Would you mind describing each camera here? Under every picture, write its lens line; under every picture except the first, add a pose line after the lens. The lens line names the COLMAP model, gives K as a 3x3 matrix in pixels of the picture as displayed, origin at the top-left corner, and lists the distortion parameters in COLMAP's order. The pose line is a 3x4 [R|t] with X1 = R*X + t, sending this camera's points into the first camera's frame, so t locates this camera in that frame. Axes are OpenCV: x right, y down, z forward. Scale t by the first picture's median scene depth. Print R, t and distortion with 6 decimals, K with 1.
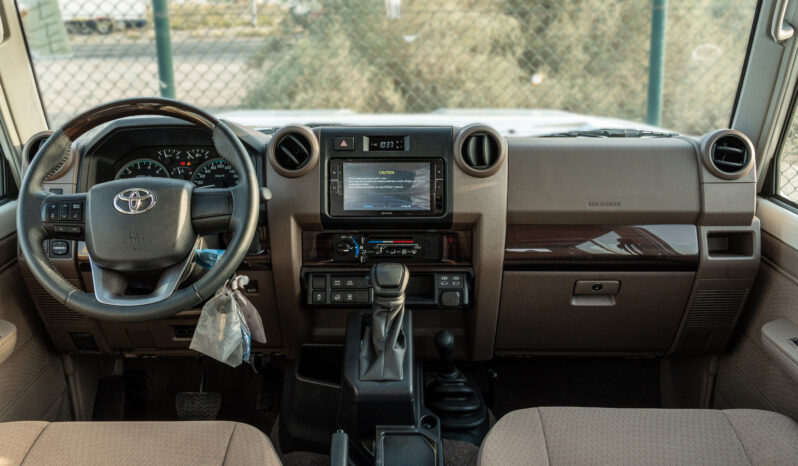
lens RADIAL K [[780.1, 0, 391.5], [0, 780.1, 232.4], [0, 0, 1]] dist [0.001885, 0.000000]
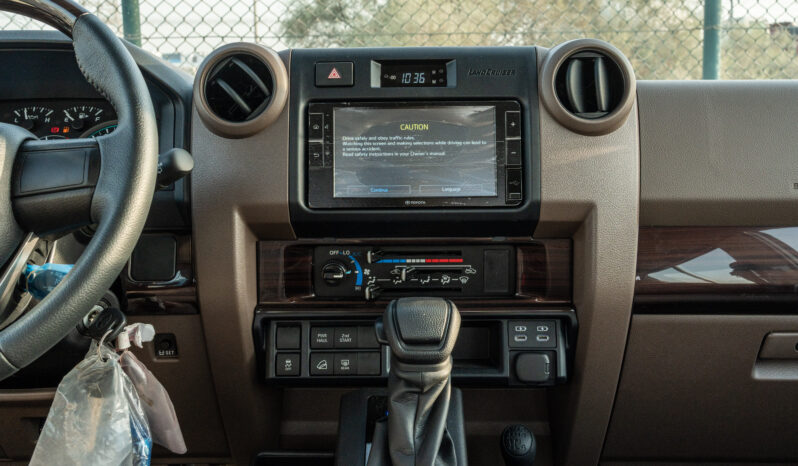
lens RADIAL K [[780.1, 0, 392.2], [0, 780.1, 226.1], [0, 0, 1]] dist [0.001885, 0.000000]
pose [[0.999982, -0.003611, -0.004717, -0.018964], [0.003110, 0.994744, -0.102343, 0.044855], [0.005062, 0.102326, 0.994738, 0.473714]]
